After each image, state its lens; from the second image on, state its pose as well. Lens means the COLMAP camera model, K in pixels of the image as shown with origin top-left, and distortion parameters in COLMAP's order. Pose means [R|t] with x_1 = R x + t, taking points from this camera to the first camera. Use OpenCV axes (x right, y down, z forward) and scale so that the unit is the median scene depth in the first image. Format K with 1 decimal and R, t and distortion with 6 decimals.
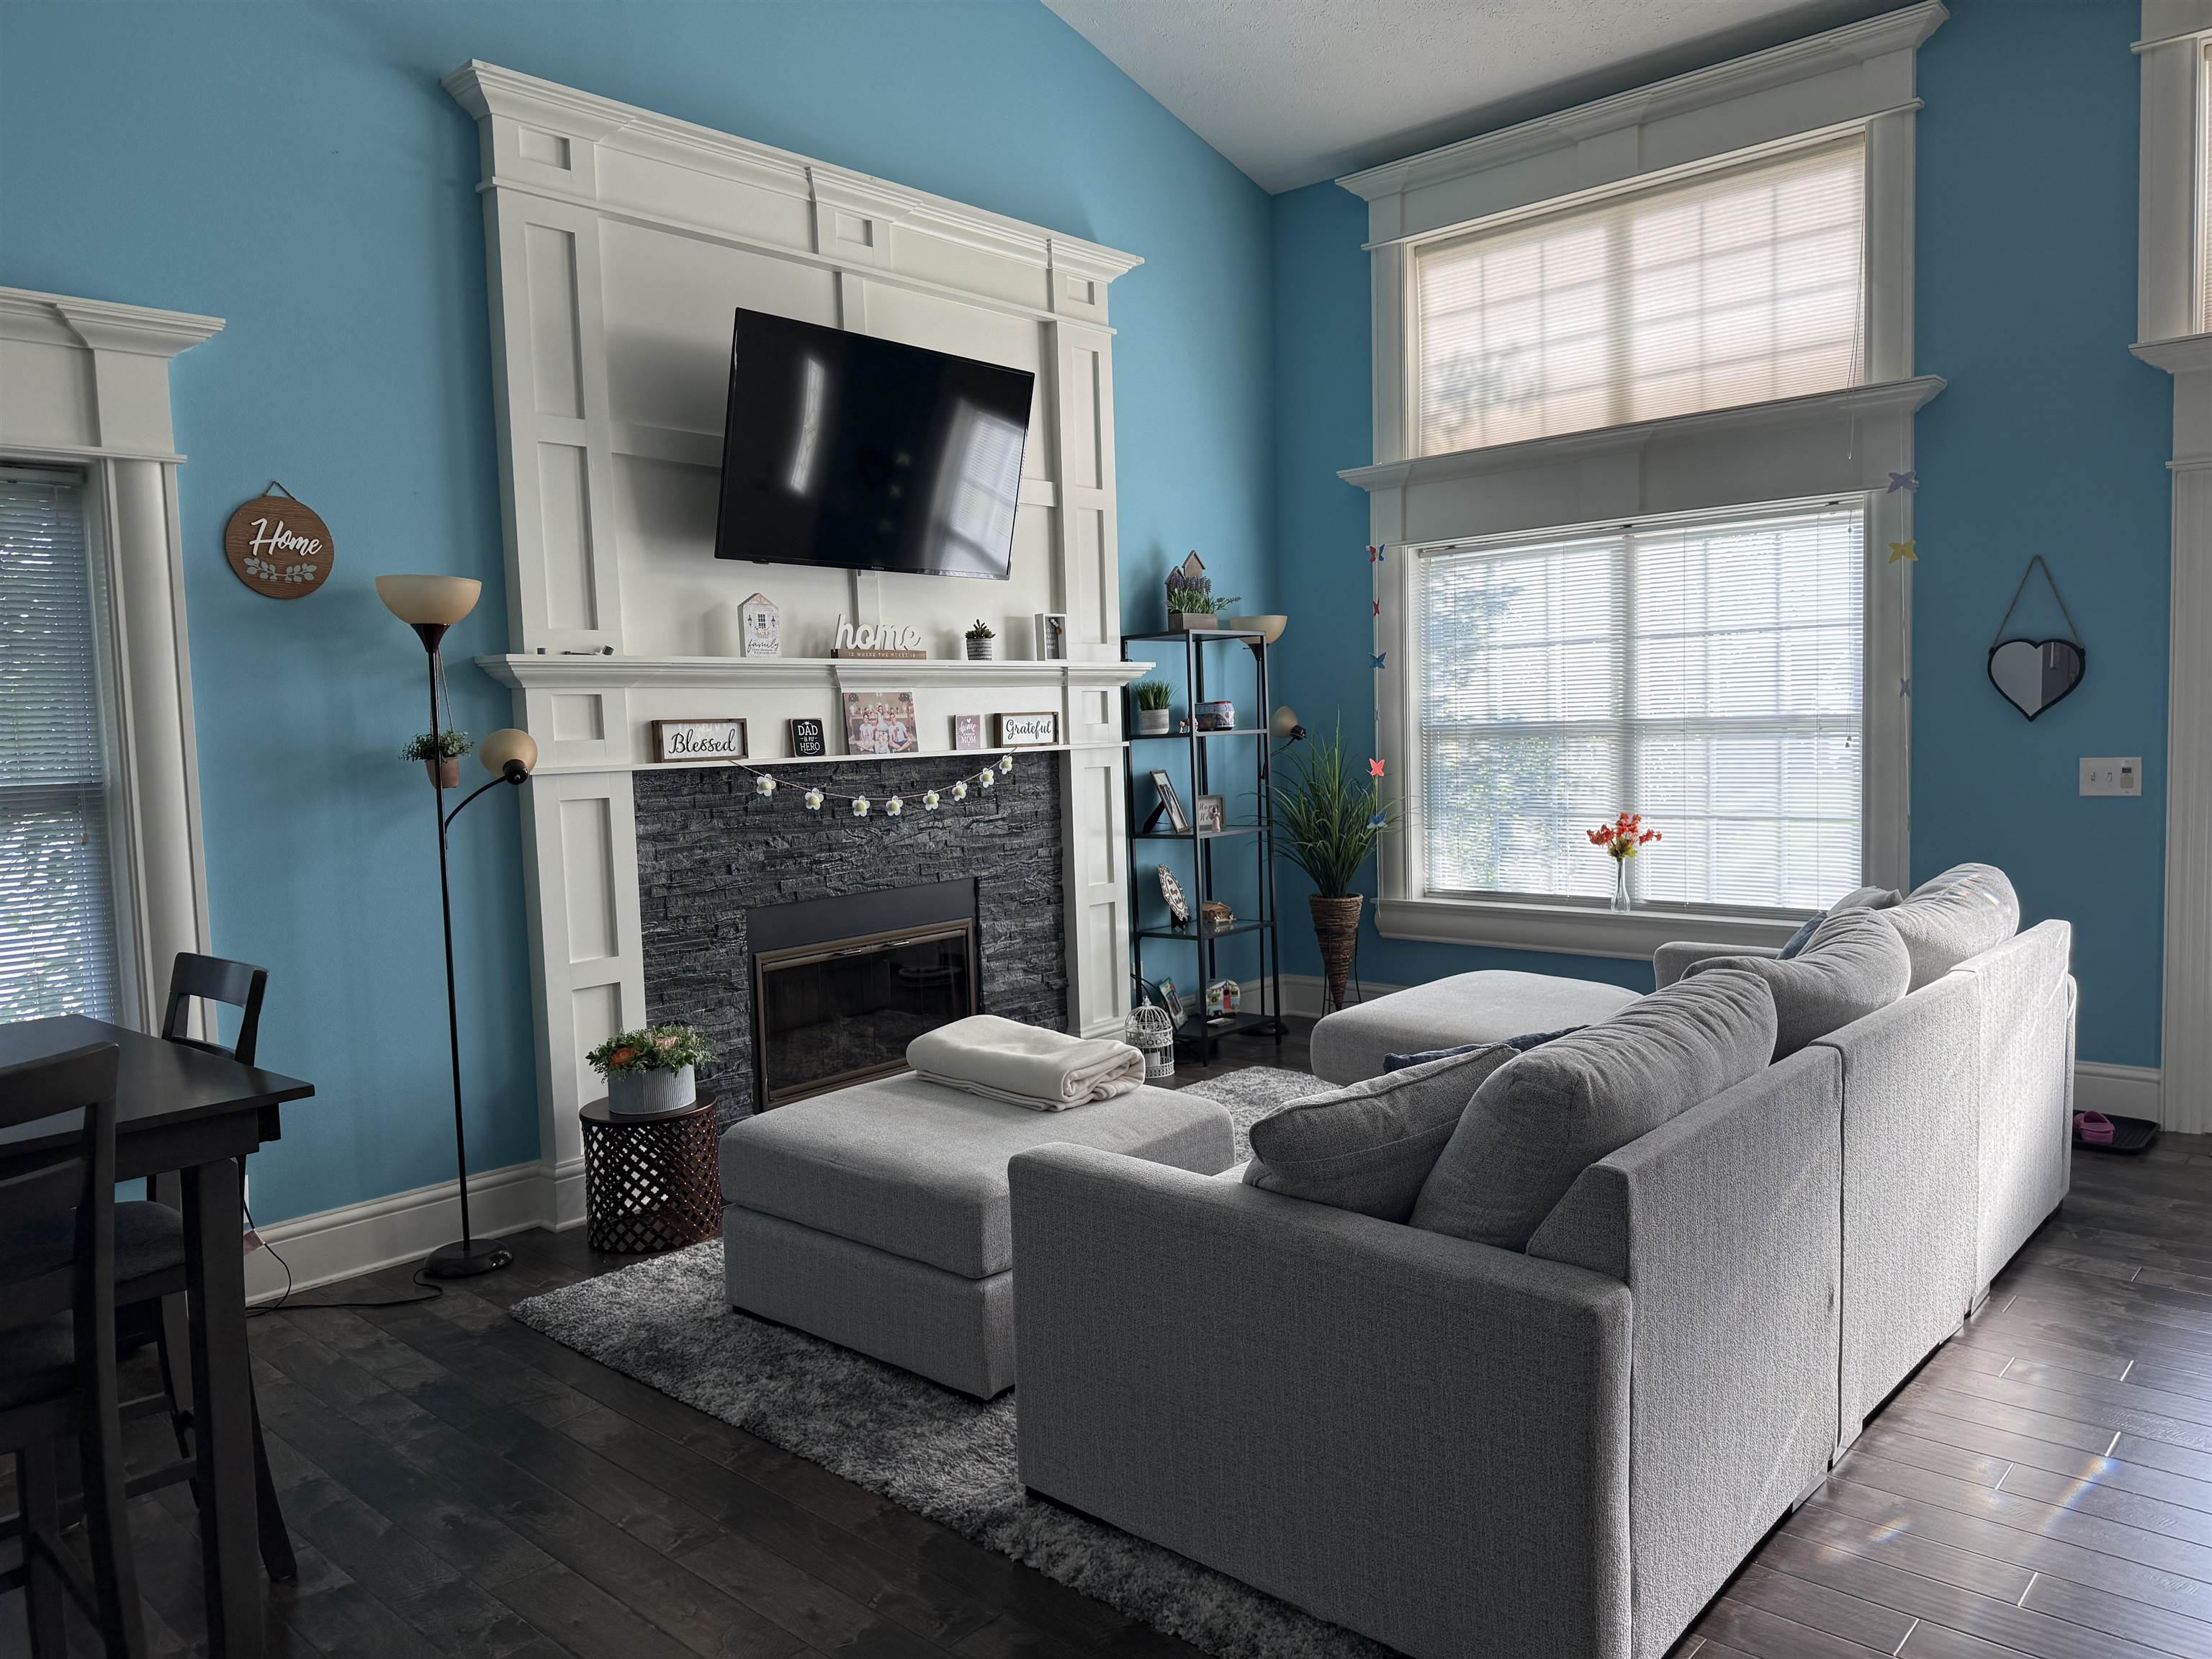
lens RADIAL K [[1542.2, 0, 1106.0], [0, 1542.2, 829.5], [0, 0, 1]] dist [-0.002121, -0.002167]
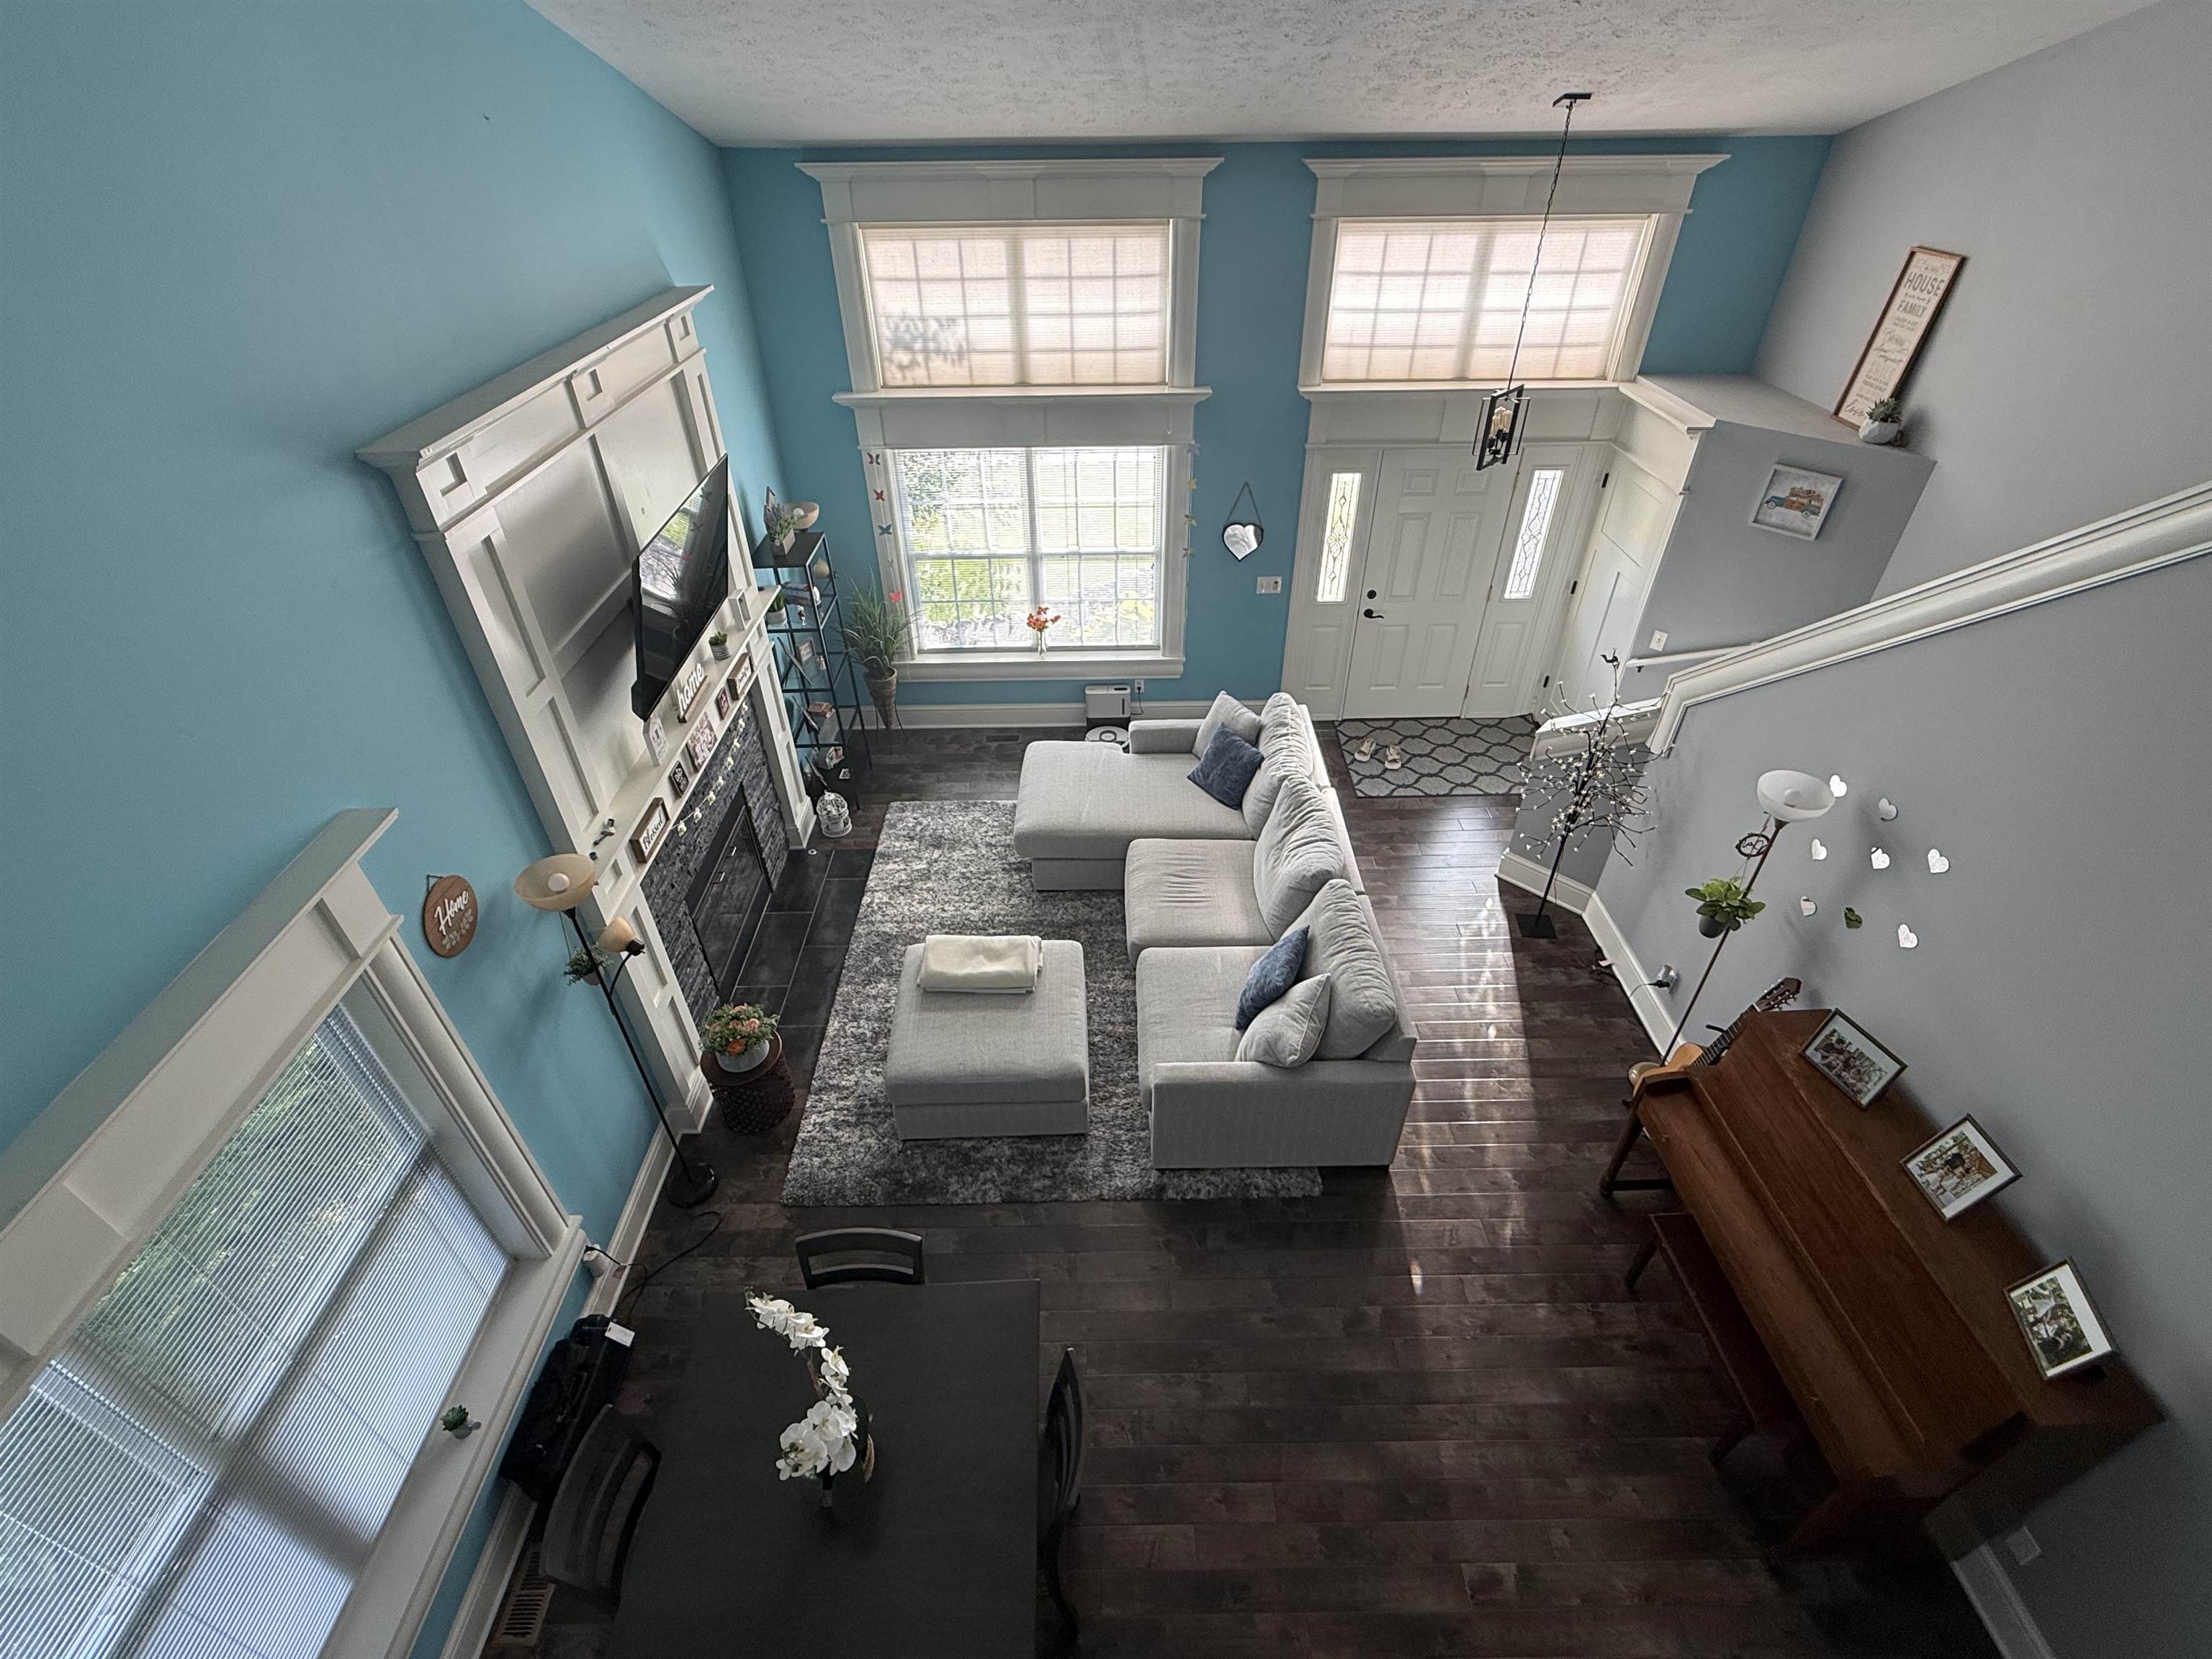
lens RADIAL K [[998.8, 0, 1106.0], [0, 998.8, 829.5], [0, 0, 1]] dist [0.002537, 0.000749]
pose [[0.737896, -0.394567, 0.547564, -0.382389], [0.046248, 0.838962, 0.542220, -0.454560], [-0.673328, -0.374779, 0.637315, 0.099800]]
